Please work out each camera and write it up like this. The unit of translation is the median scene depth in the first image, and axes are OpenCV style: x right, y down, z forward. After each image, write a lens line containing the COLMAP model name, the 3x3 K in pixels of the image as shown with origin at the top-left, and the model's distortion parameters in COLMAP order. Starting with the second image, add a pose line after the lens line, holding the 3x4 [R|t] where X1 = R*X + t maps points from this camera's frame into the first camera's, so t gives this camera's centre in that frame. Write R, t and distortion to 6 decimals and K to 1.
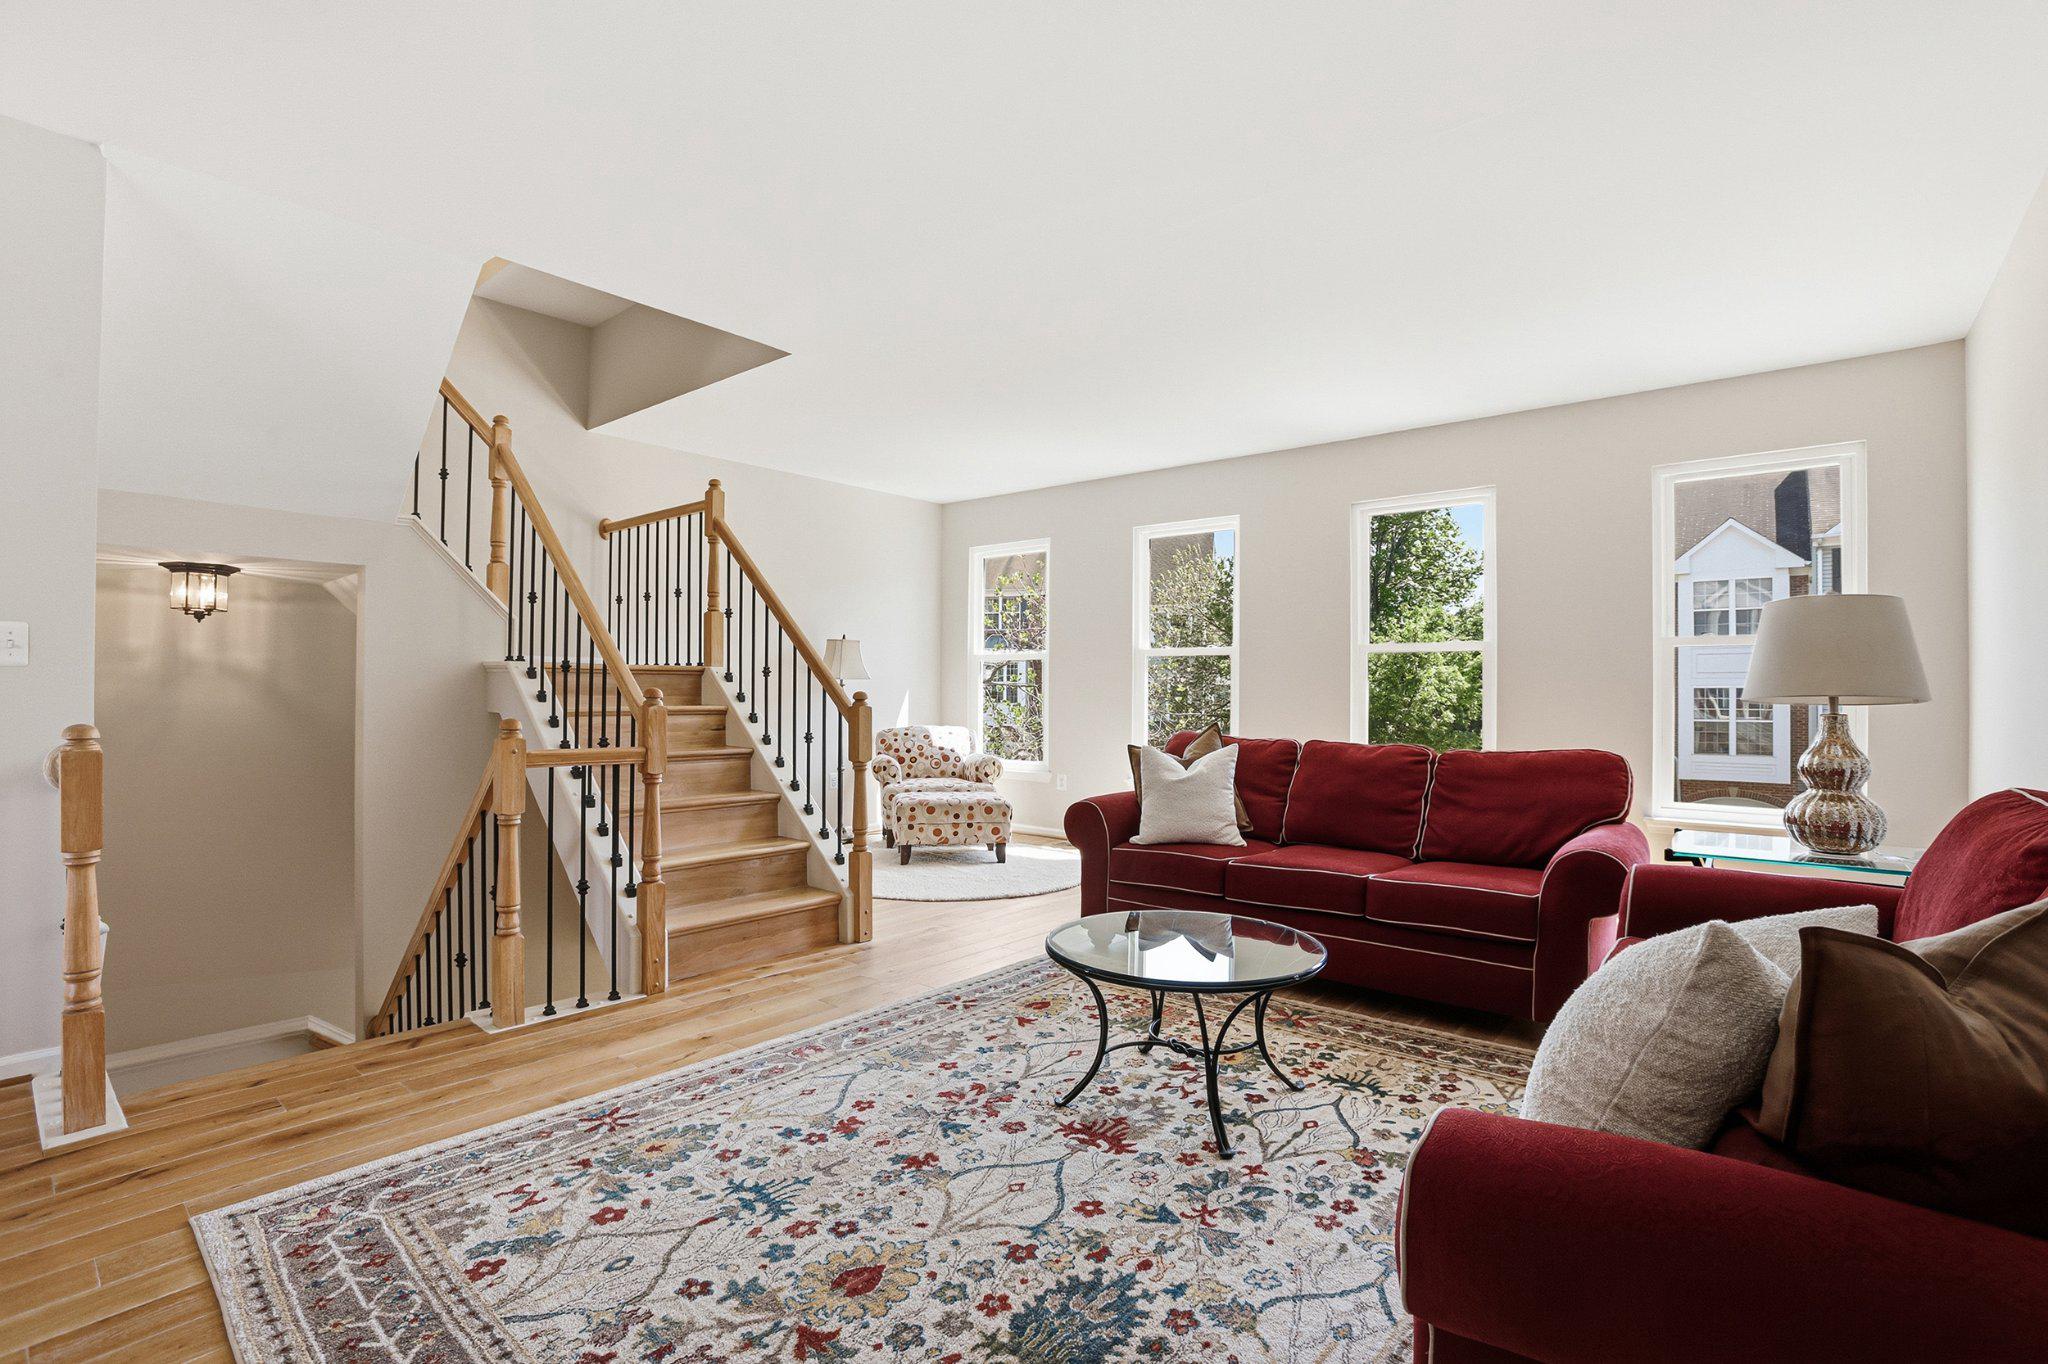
lens RADIAL K [[996.1, 0, 959.0], [0, 996.1, 687.9], [0, 0, 1]] dist [-0.102348, 0.050947]
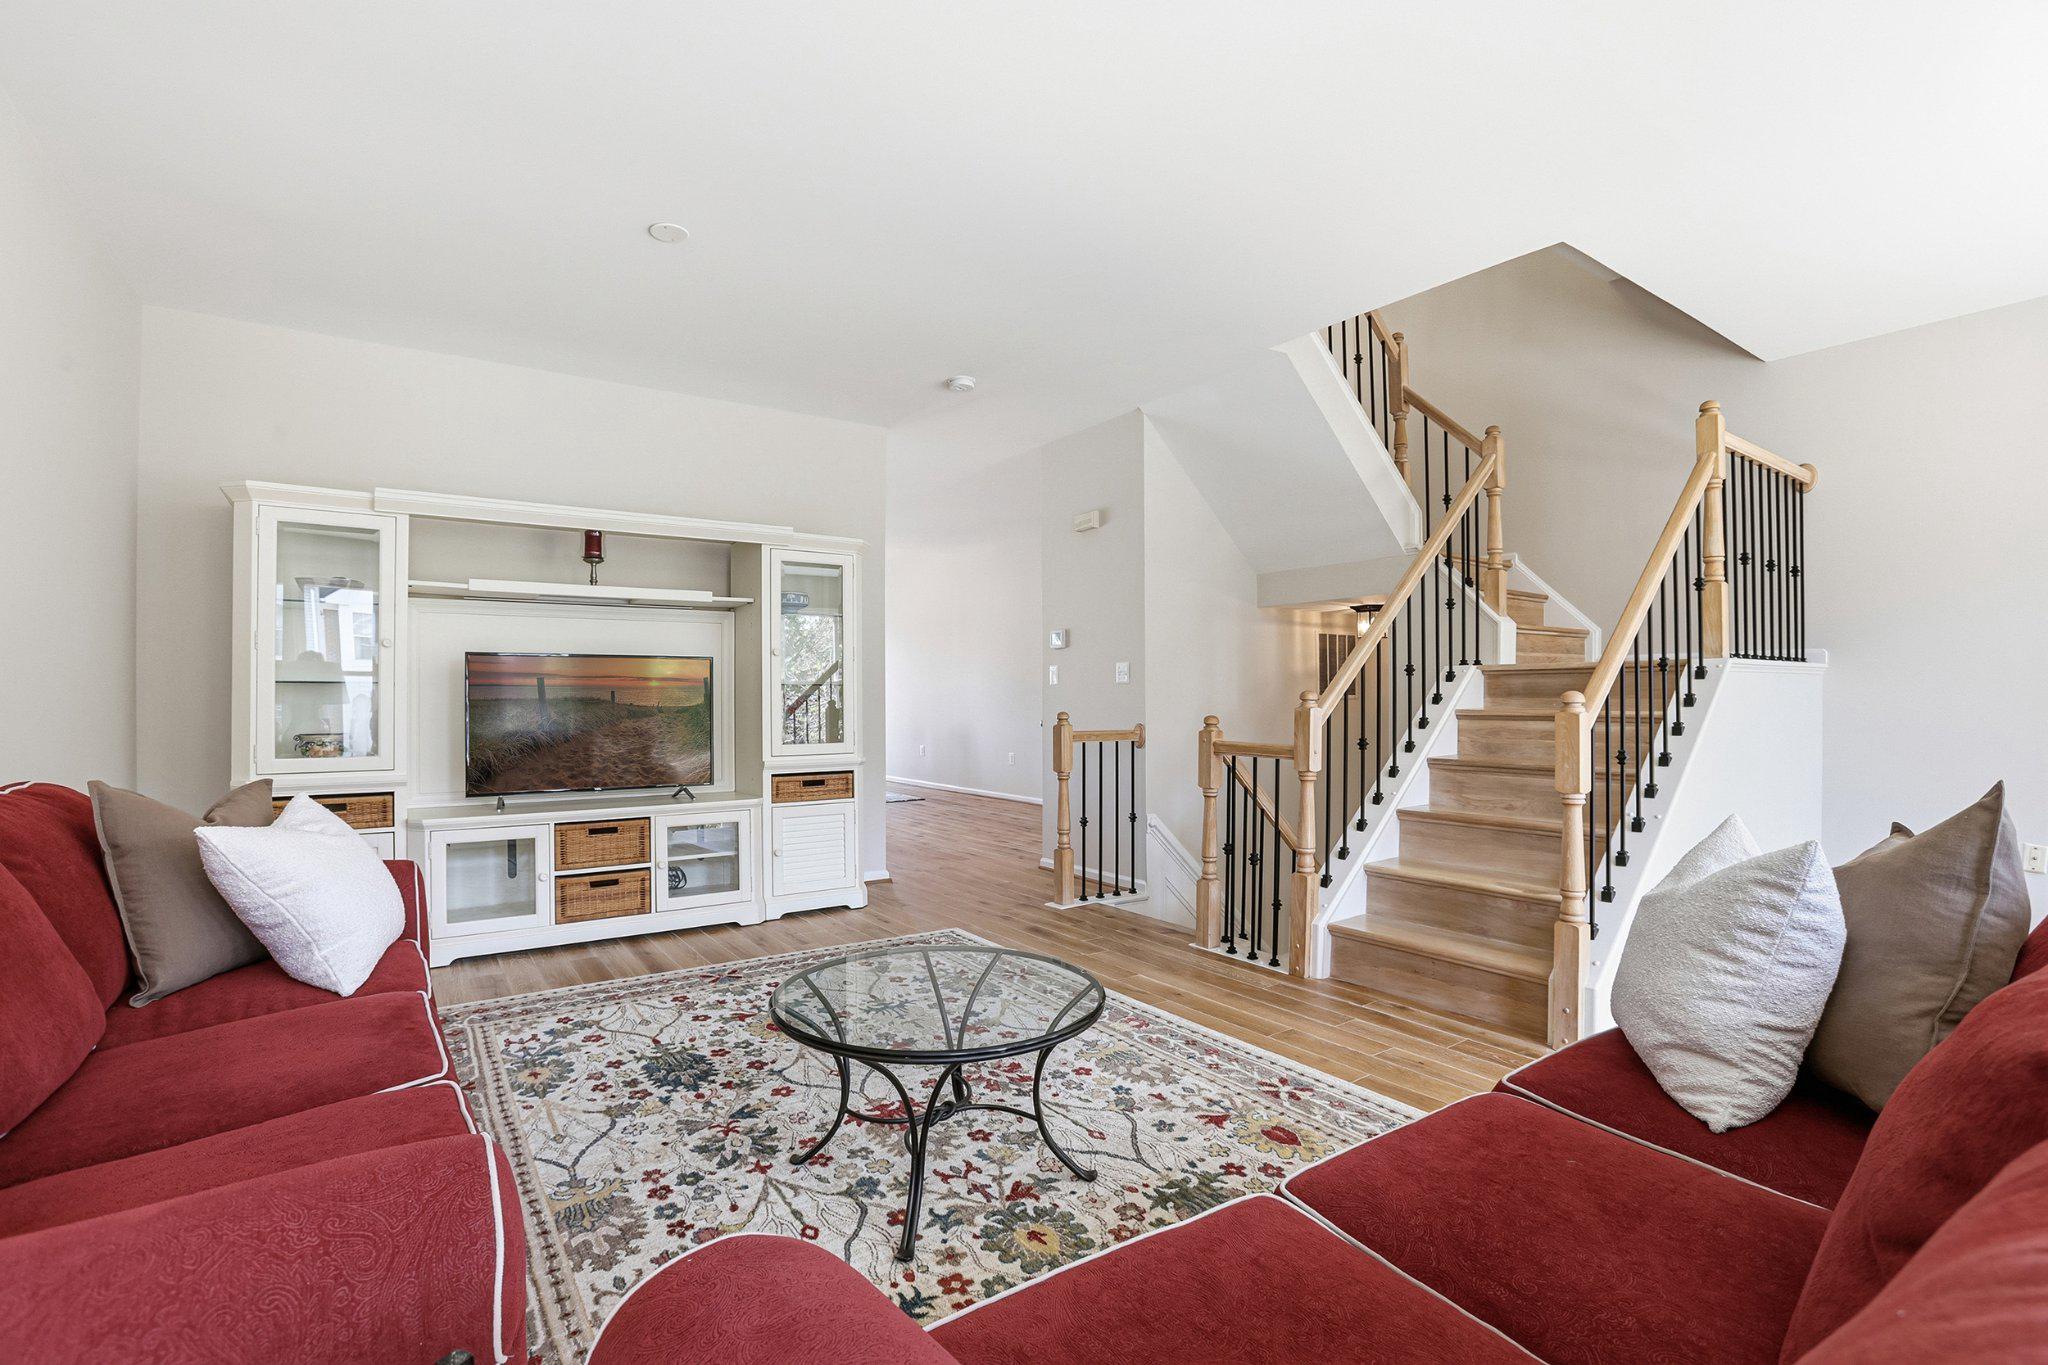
lens RADIAL K [[909.5, 0, 1003.8], [0, 909.5, 676.0], [0, 0, 1]] dist [-0.084460, 0.042987]
pose [[-0.239836, -0.023305, -0.970534, 1.025719], [0.005756, 0.999660, -0.025427, 0.010233], [0.970796, -0.011685, -0.239620, 1.311789]]
